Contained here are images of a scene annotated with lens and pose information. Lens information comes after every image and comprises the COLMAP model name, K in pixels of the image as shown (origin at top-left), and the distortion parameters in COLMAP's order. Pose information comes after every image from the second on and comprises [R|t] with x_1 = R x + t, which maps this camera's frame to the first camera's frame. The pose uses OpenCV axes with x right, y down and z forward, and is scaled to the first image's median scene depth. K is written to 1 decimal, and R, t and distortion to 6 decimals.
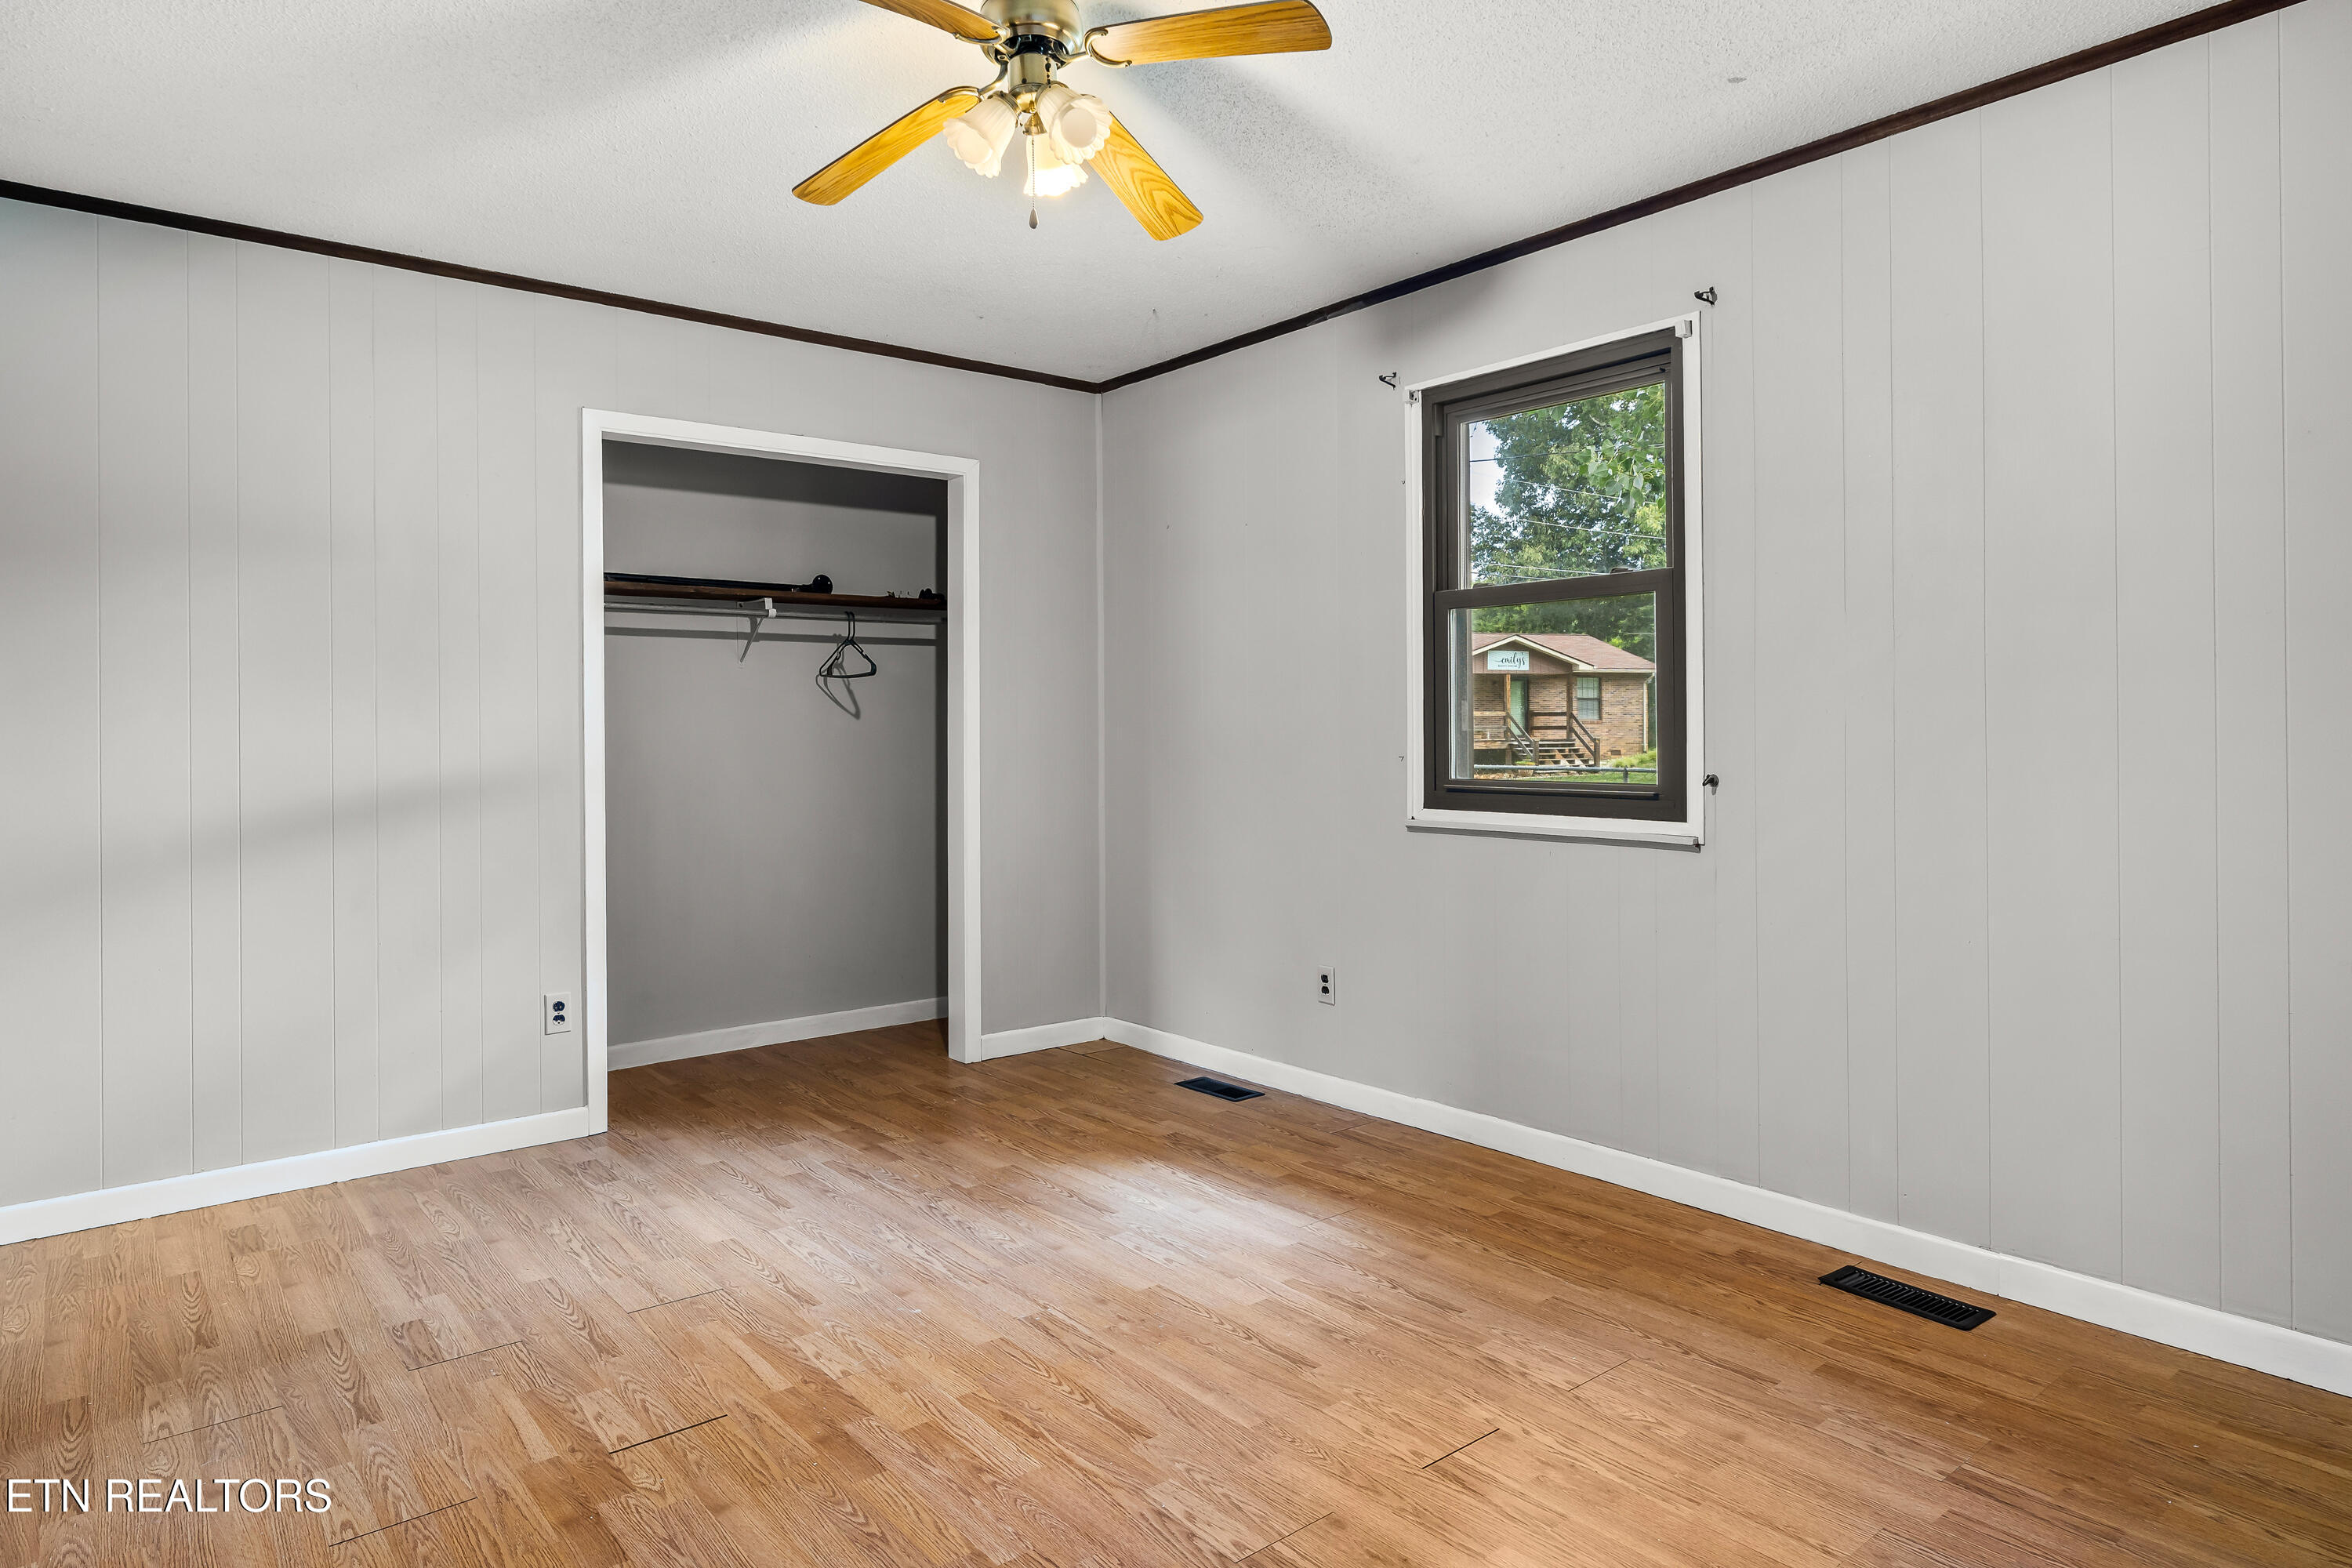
lens RADIAL K [[1348.2, 0, 1141.9], [0, 1348.2, 754.3], [0, 0, 1]] dist [-0.002262, 0.000824]
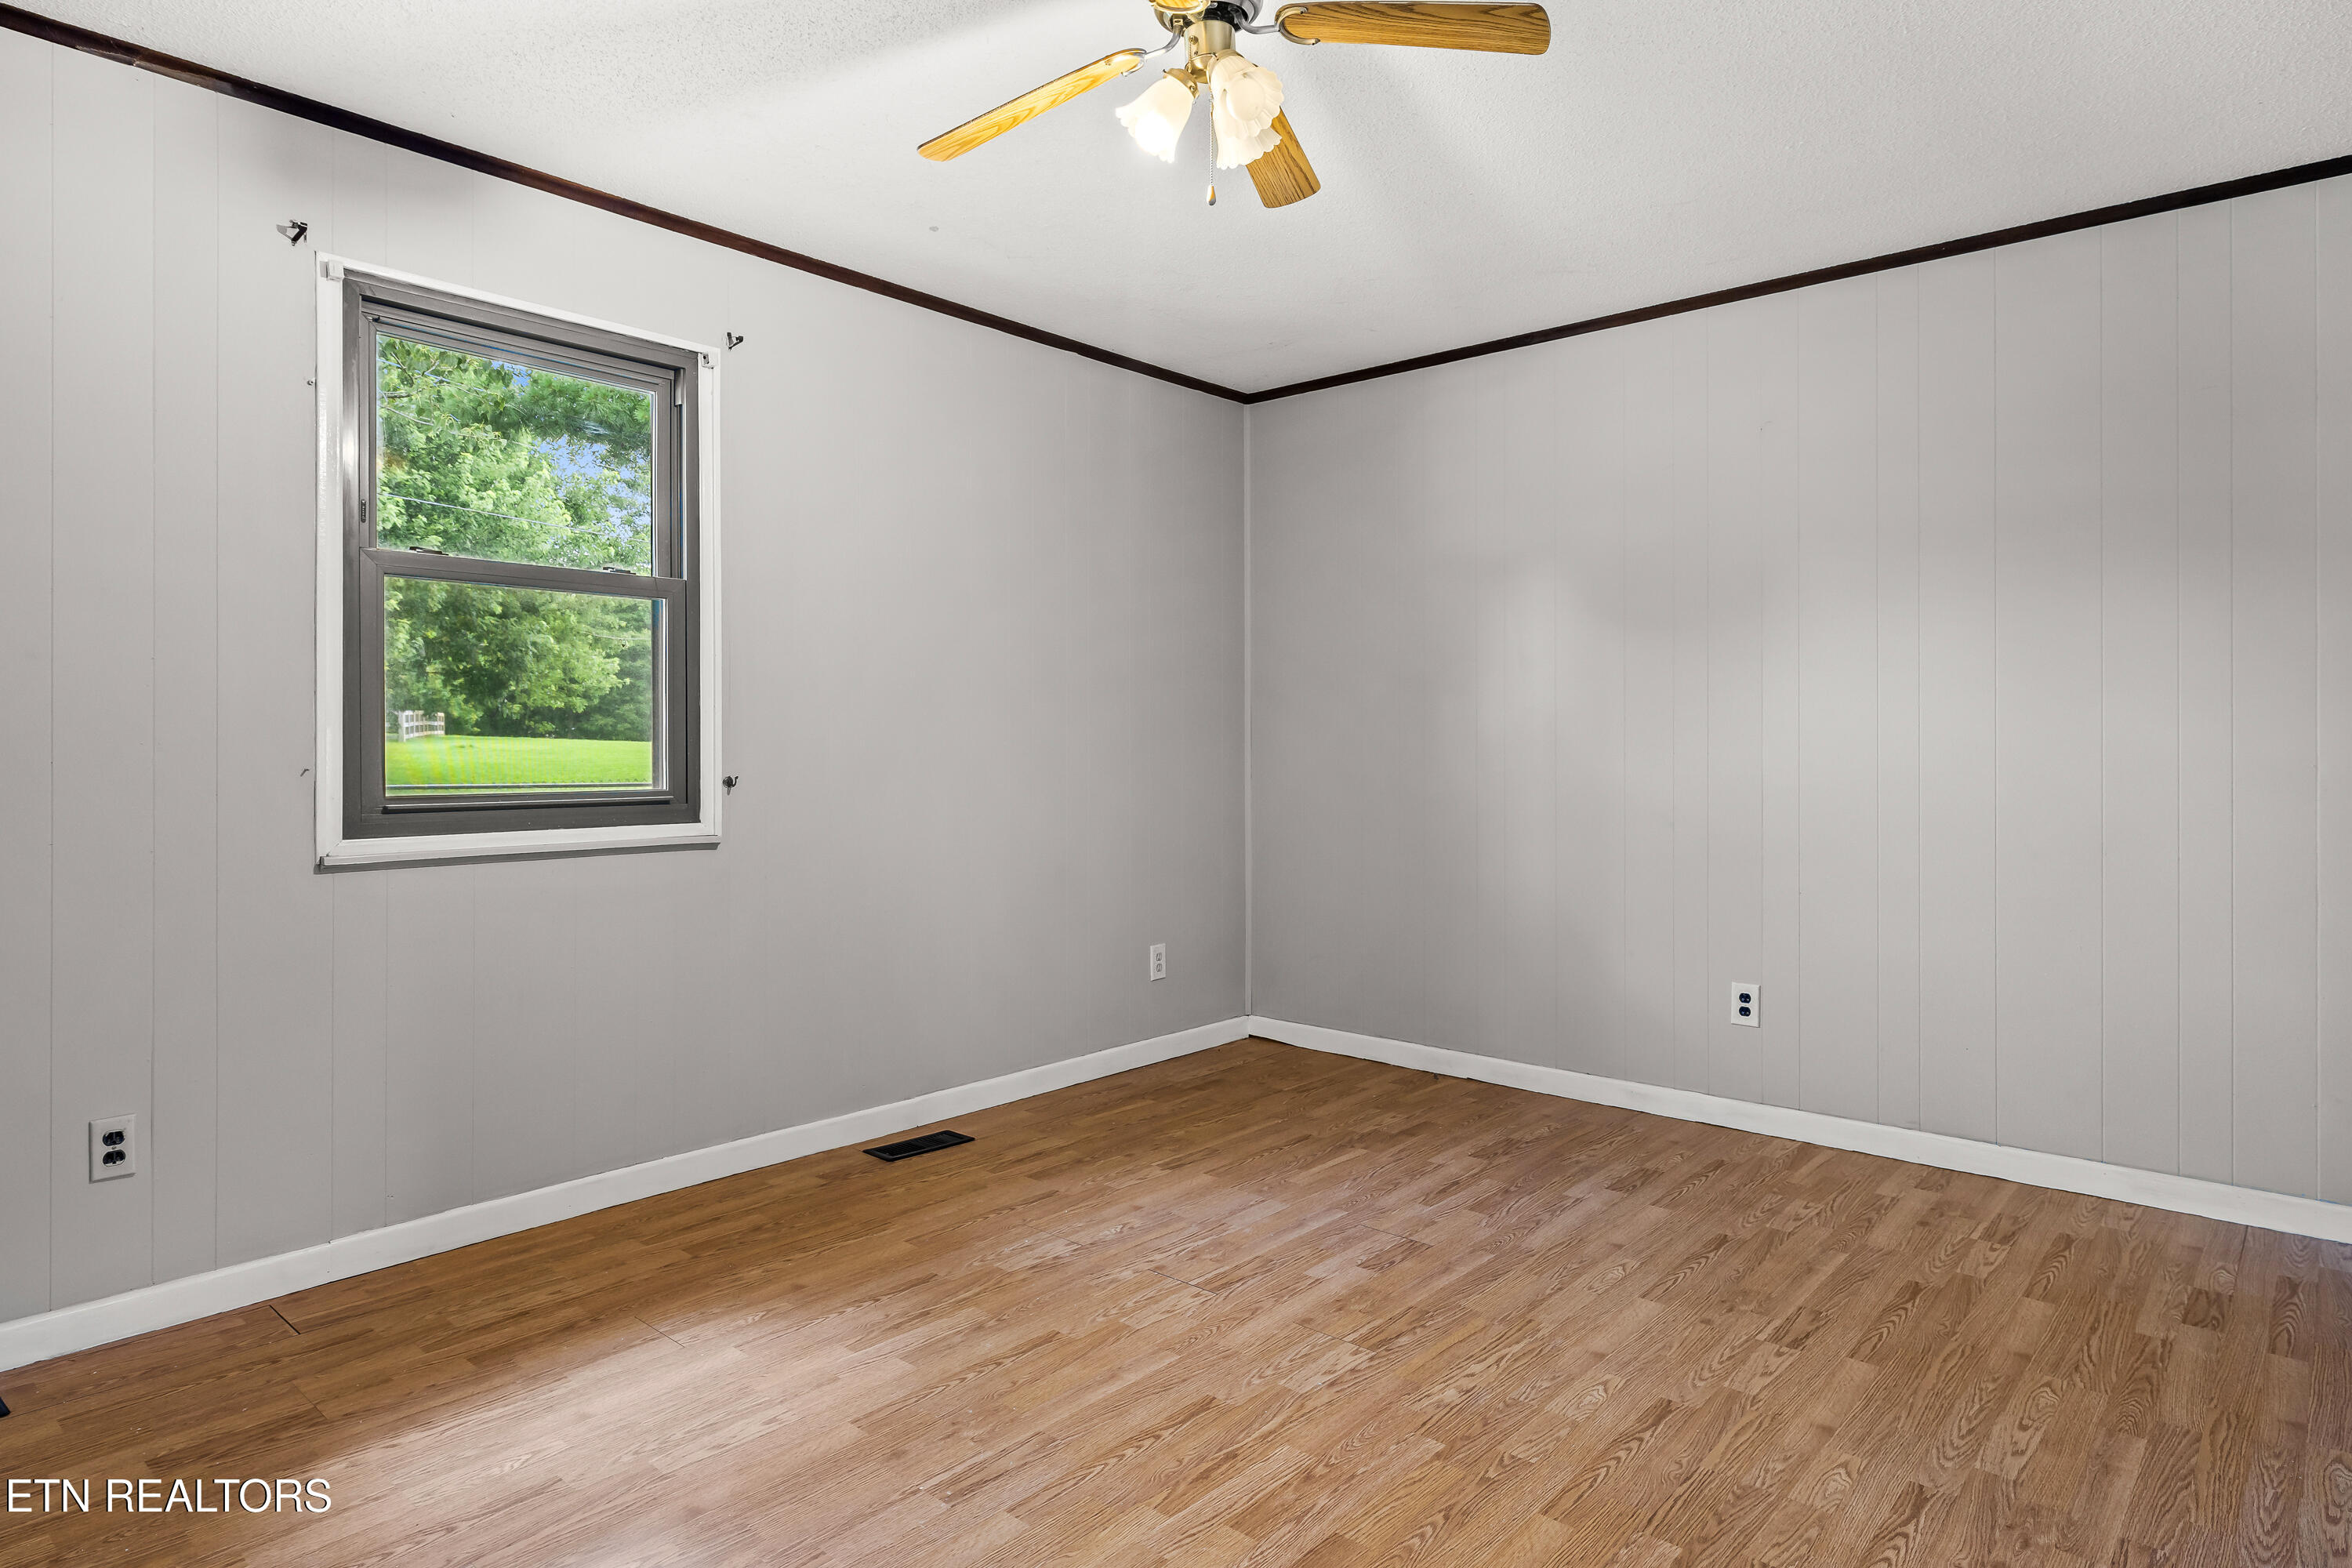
lens RADIAL K [[1348.2, 0, 1141.9], [0, 1348.2, 754.3], [0, 0, 1]] dist [-0.002262, 0.000824]
pose [[-0.159730, -0.003016, 0.987156, -0.765399], [0.017690, 0.999826, 0.005917, -0.002674], [-0.987002, 0.018408, -0.159649, 0.907635]]
